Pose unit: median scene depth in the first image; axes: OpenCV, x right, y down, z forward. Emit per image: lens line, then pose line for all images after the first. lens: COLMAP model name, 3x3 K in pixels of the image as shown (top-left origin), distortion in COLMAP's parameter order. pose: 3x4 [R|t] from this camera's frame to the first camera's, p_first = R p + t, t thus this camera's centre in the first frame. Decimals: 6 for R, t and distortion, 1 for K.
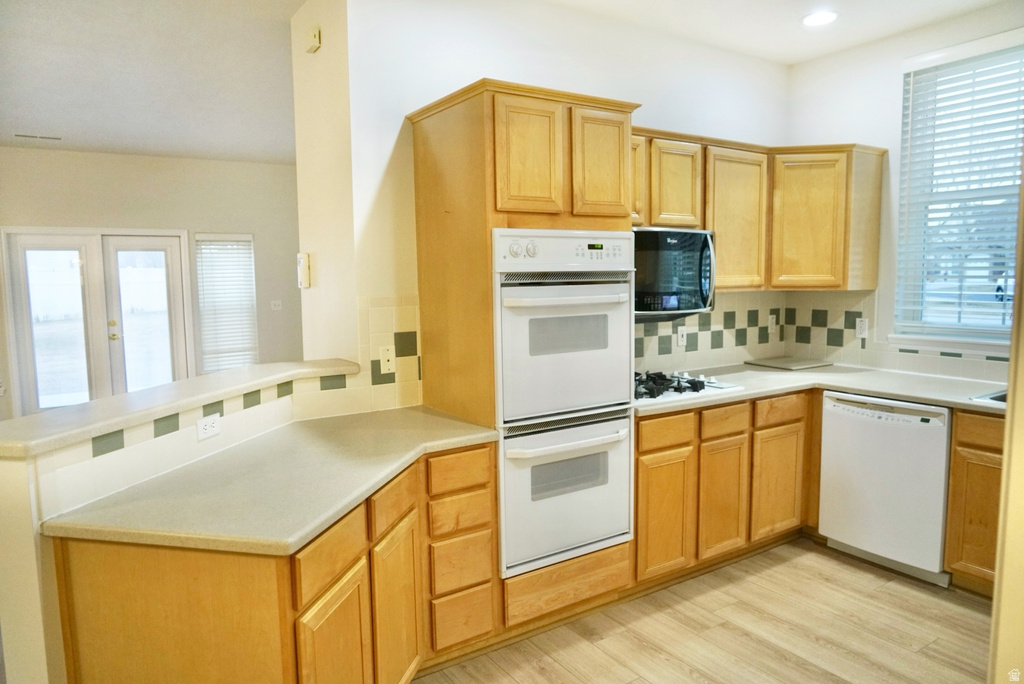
lens RADIAL K [[677.8, 0, 508.9], [0, 677.8, 342.8], [0, 0, 1]] dist [-0.043447, 0.027039]
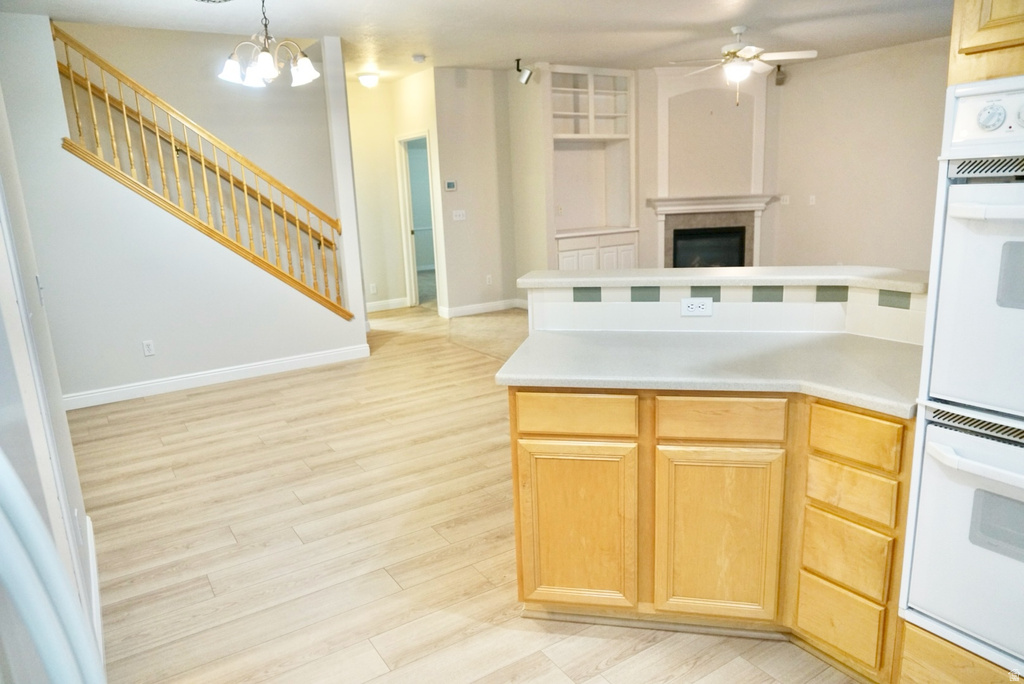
lens RADIAL K [[677.8, 0, 521.8], [0, 677.8, 341.8], [0, 0, 1]] dist [-0.043447, 0.027039]
pose [[0.013290, 0.237599, -0.971272, 0.419977], [-0.059536, 0.969823, 0.236430, -0.044145], [0.998138, 0.054683, 0.027034, 0.418454]]
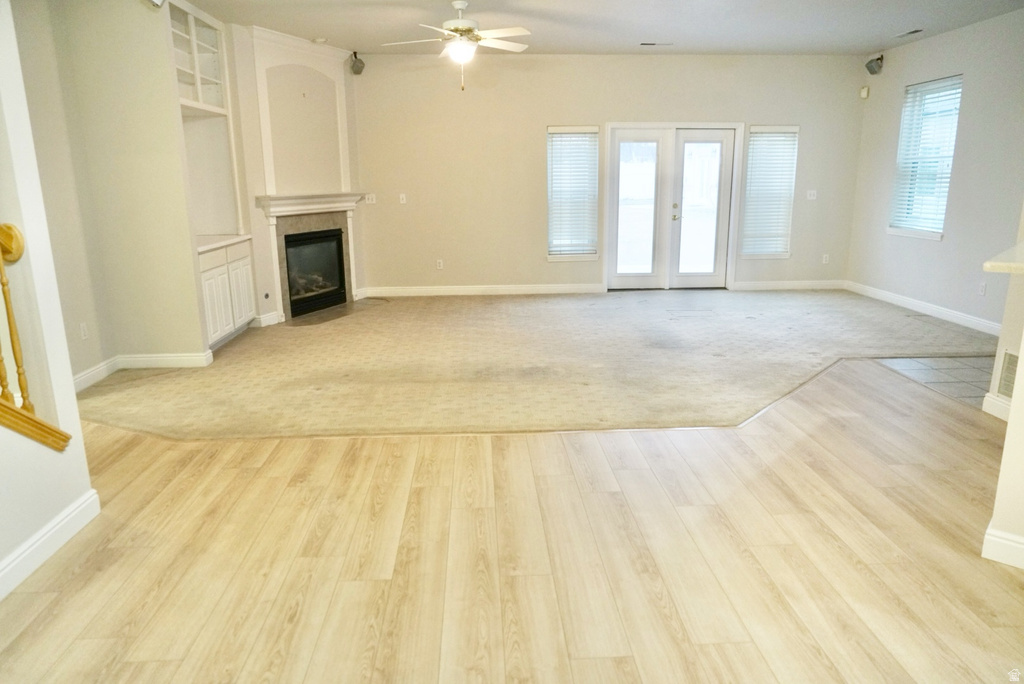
lens RADIAL K [[677.8, 0, 506.8], [0, 677.8, 343.0], [0, 0, 1]] dist [-0.043447, 0.027039]
pose [[0.863236, 0.127279, -0.488491, -0.470313], [-0.053895, 0.985398, 0.161511, 0.062517], [0.501915, -0.113095, 0.857491, -0.365817]]
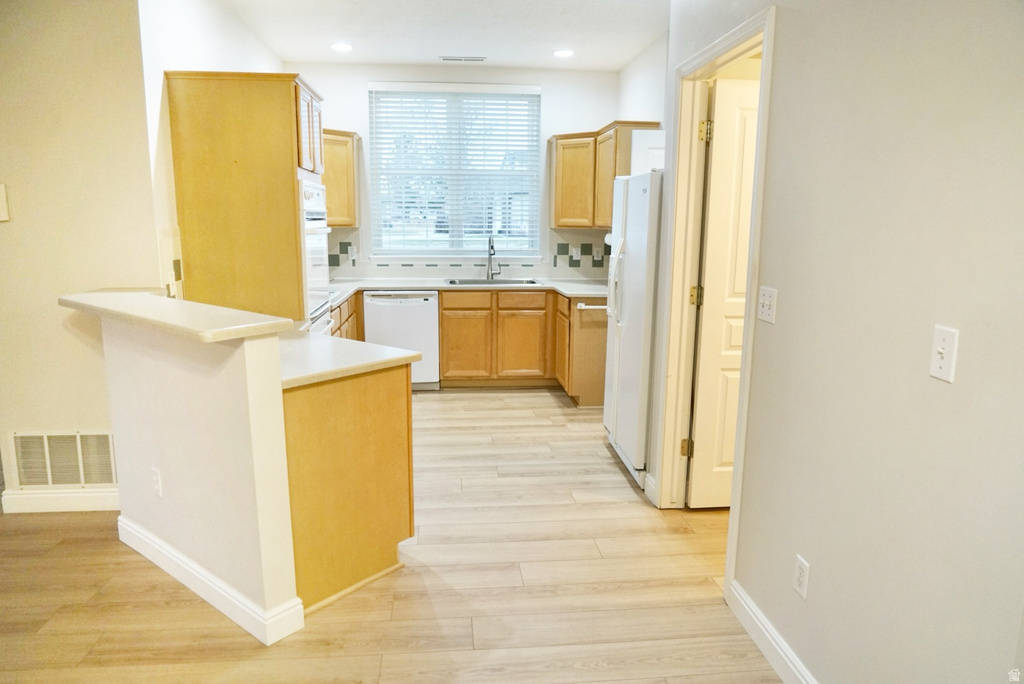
lens RADIAL K [[677.8, 0, 512.2], [0, 677.8, 341.3], [0, 0, 1]] dist [-0.043447, 0.027039]
pose [[0.455297, -0.140755, 0.879143, -0.772738], [0.075705, 0.989969, 0.119292, 0.024030], [-0.887115, 0.012242, 0.461386, -0.037744]]
